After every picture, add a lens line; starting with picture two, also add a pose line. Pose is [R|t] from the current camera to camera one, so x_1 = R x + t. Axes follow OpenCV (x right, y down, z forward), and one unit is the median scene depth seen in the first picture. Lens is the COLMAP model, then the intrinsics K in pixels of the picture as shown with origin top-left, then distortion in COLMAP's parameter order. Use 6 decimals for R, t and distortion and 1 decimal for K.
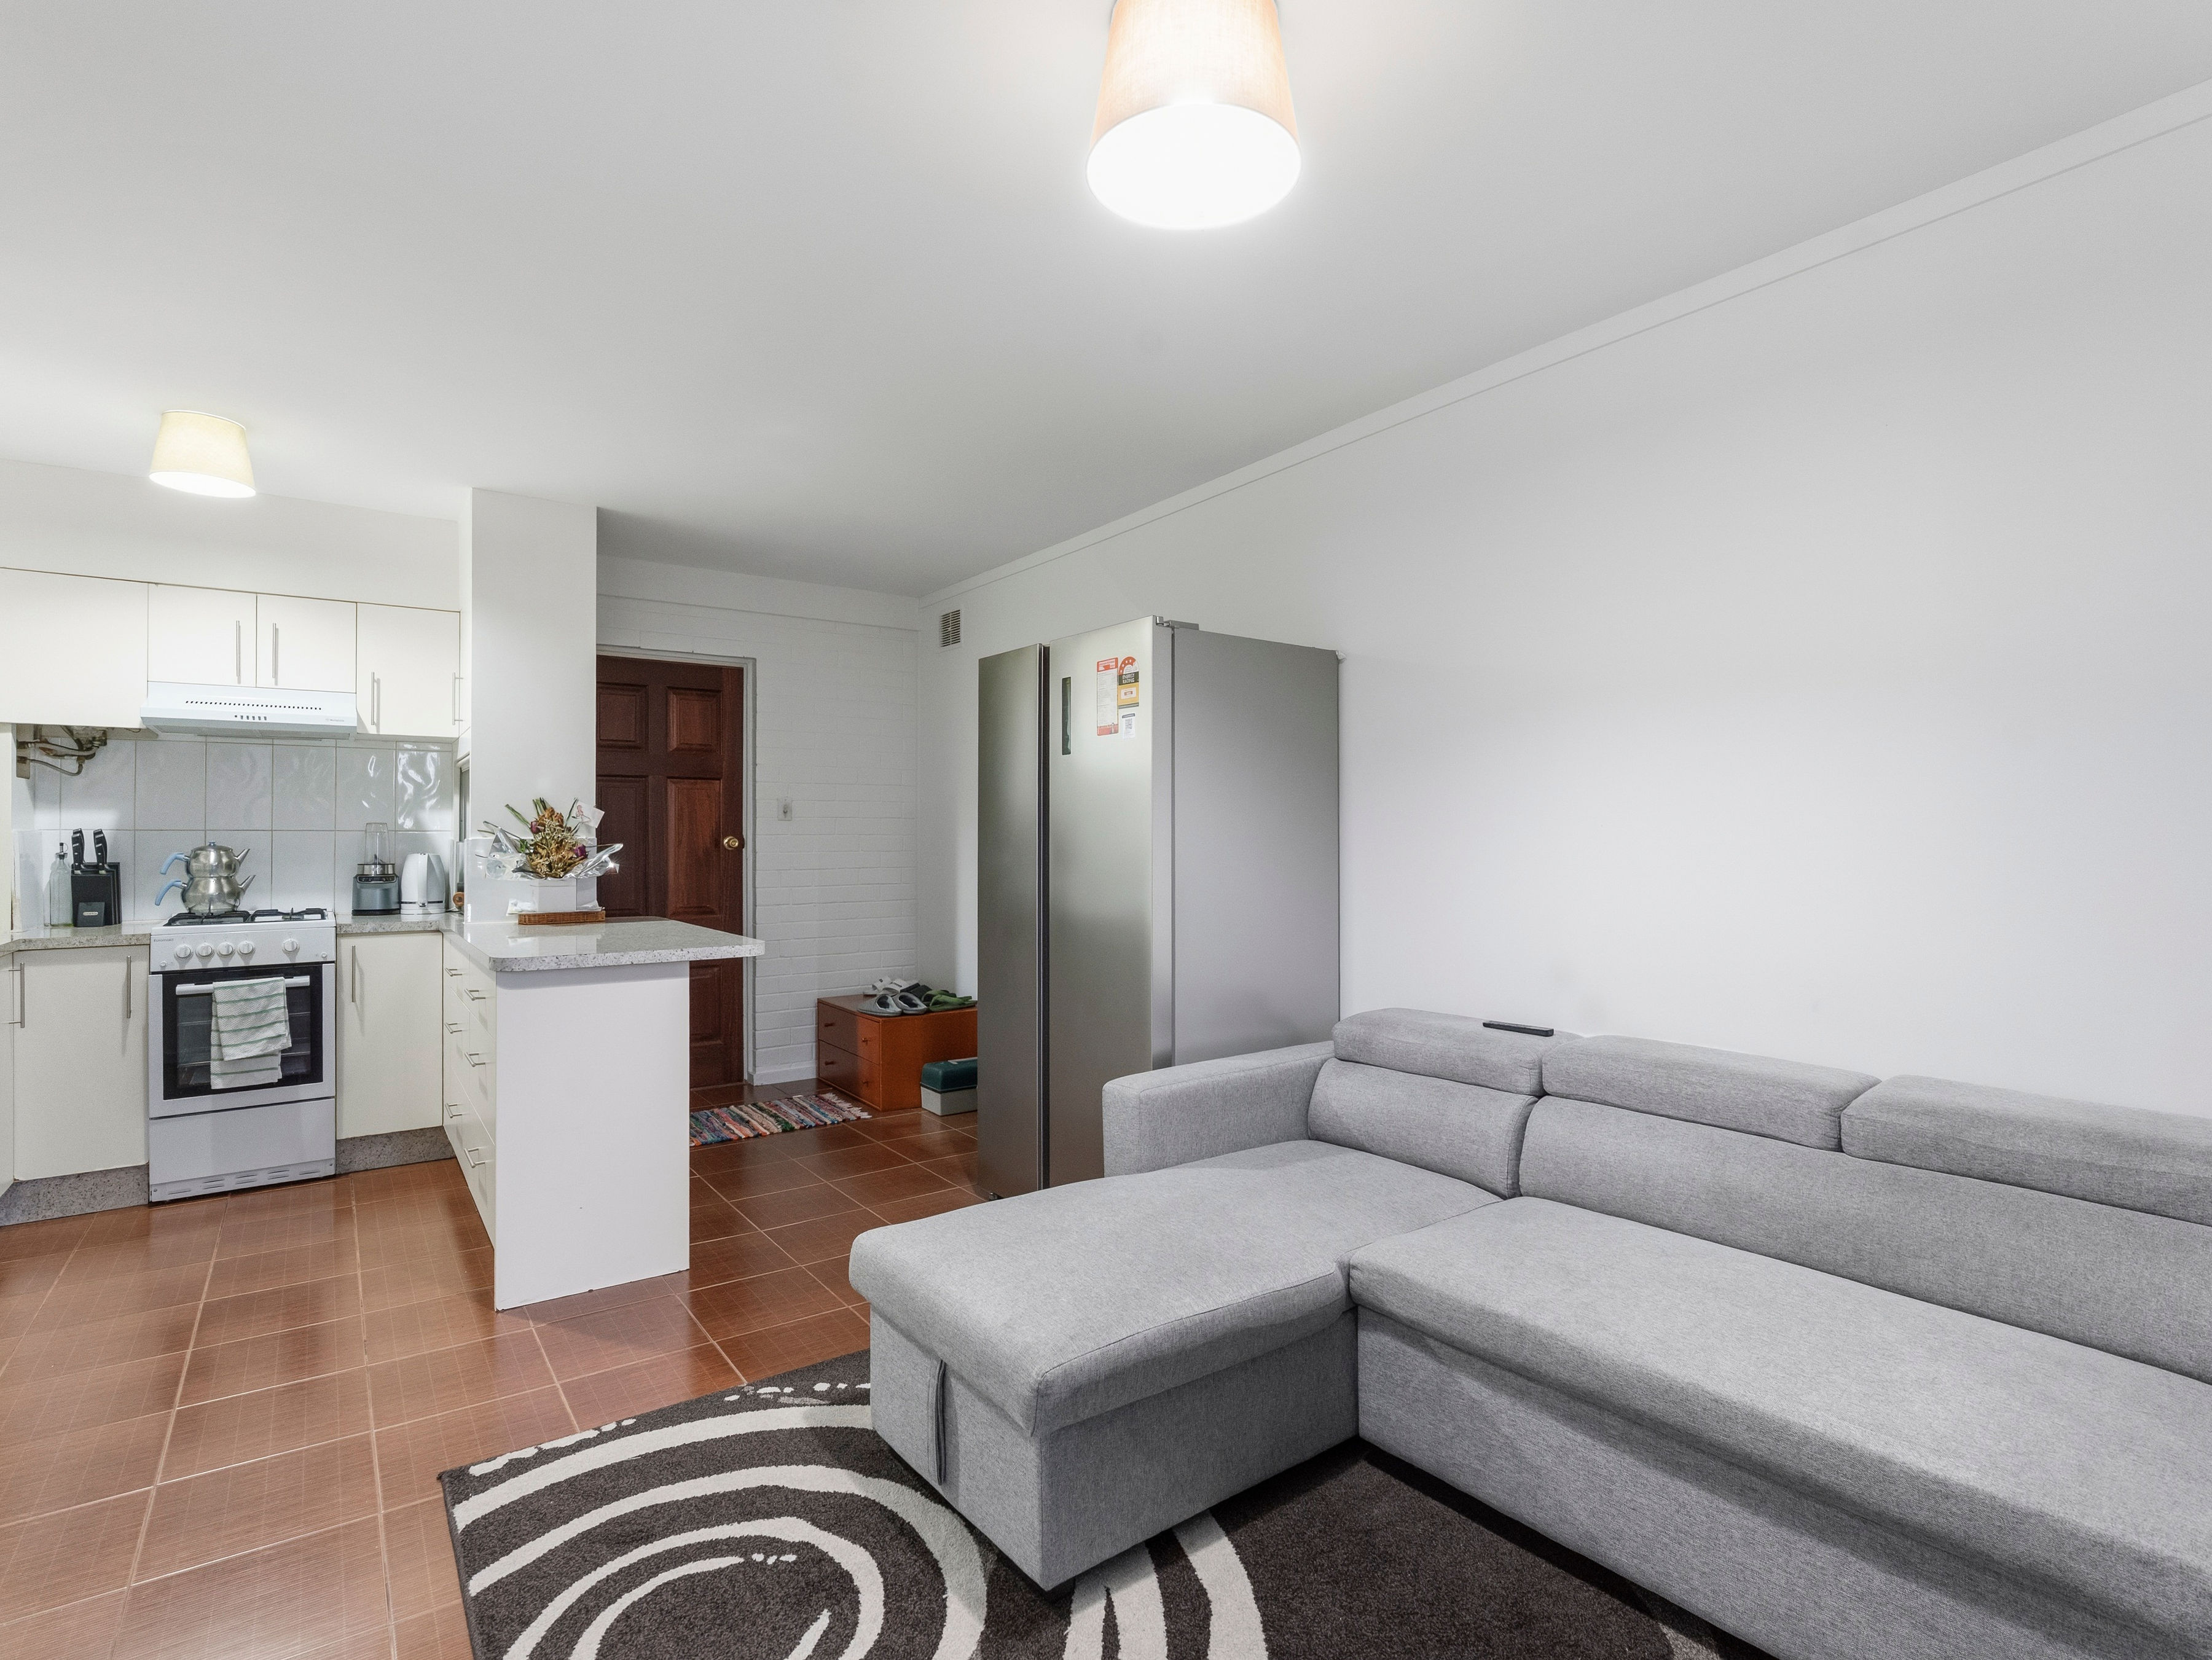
lens RADIAL K [[1115.9, 0, 1116.2], [0, 1115.9, 797.3], [0, 0, 1]] dist [-0.000371, 0.000342]
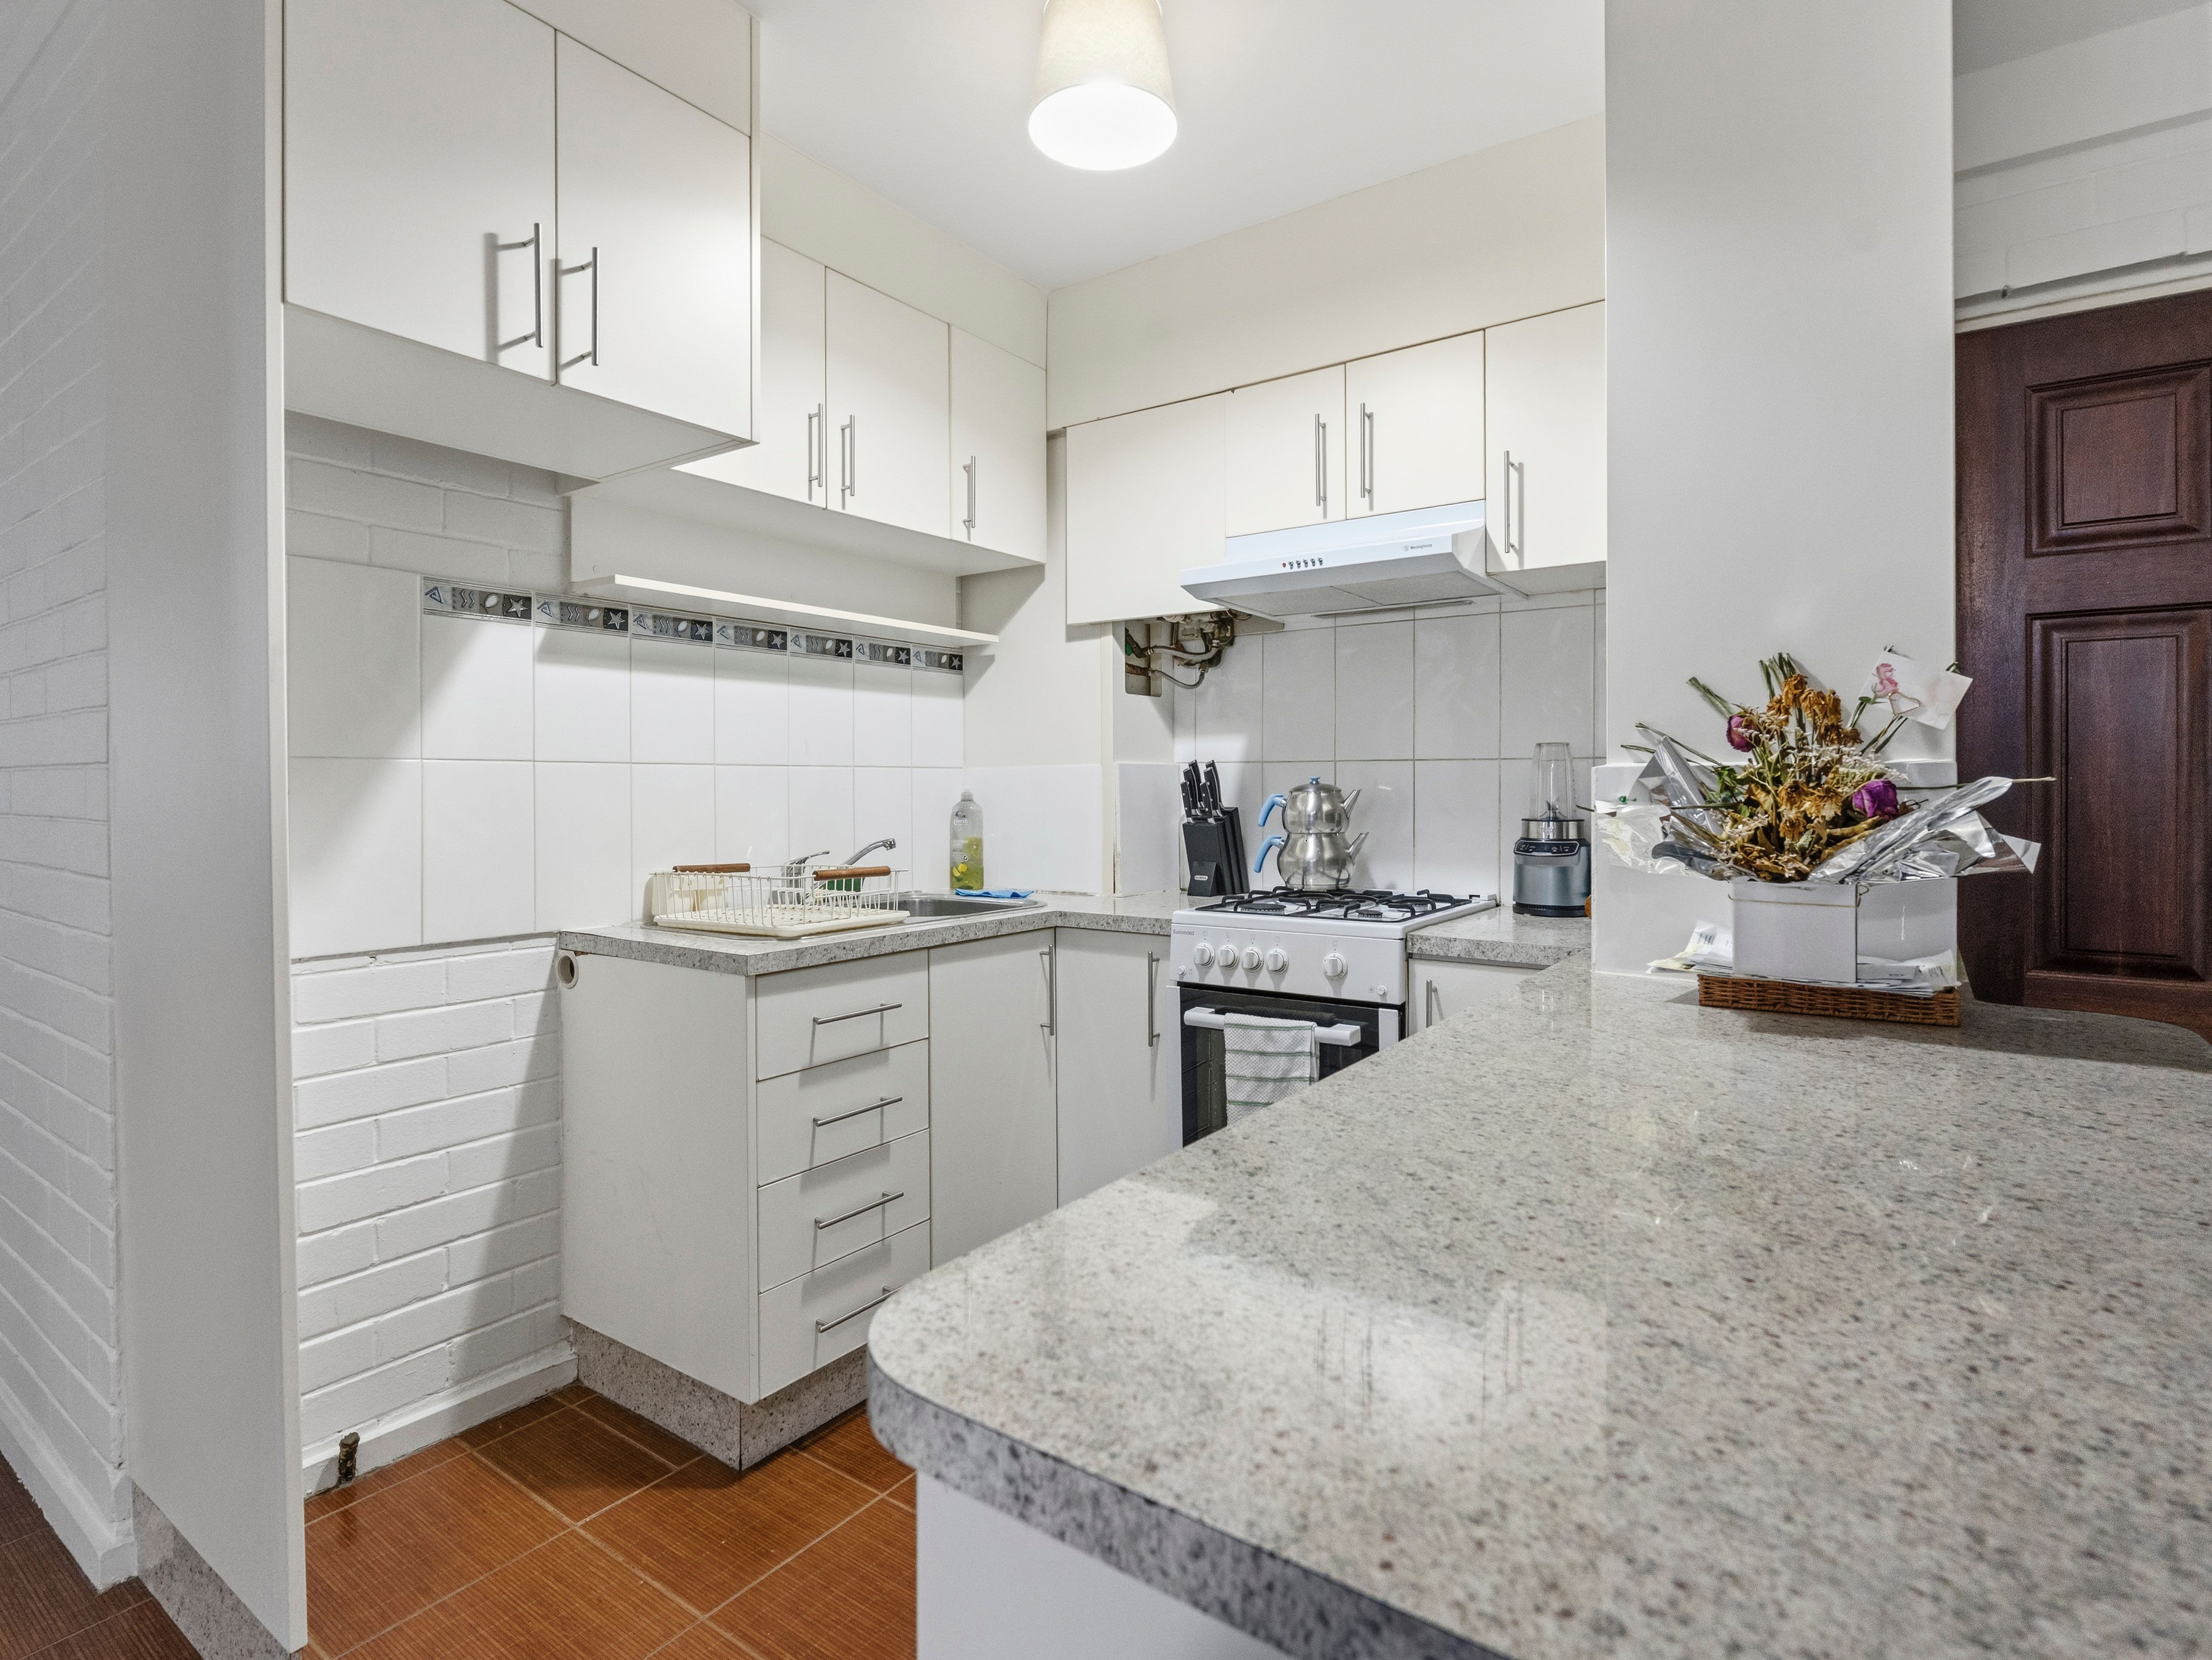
lens RADIAL K [[1115.9, 0, 1116.2], [0, 1115.9, 797.3], [0, 0, 1]] dist [-0.000371, 0.000342]
pose [[0.320113, 0.010192, -0.947324, -0.249211], [0.032292, 0.999244, 0.021662, 0.034233], [0.946829, -0.037526, 0.319542, 0.705767]]
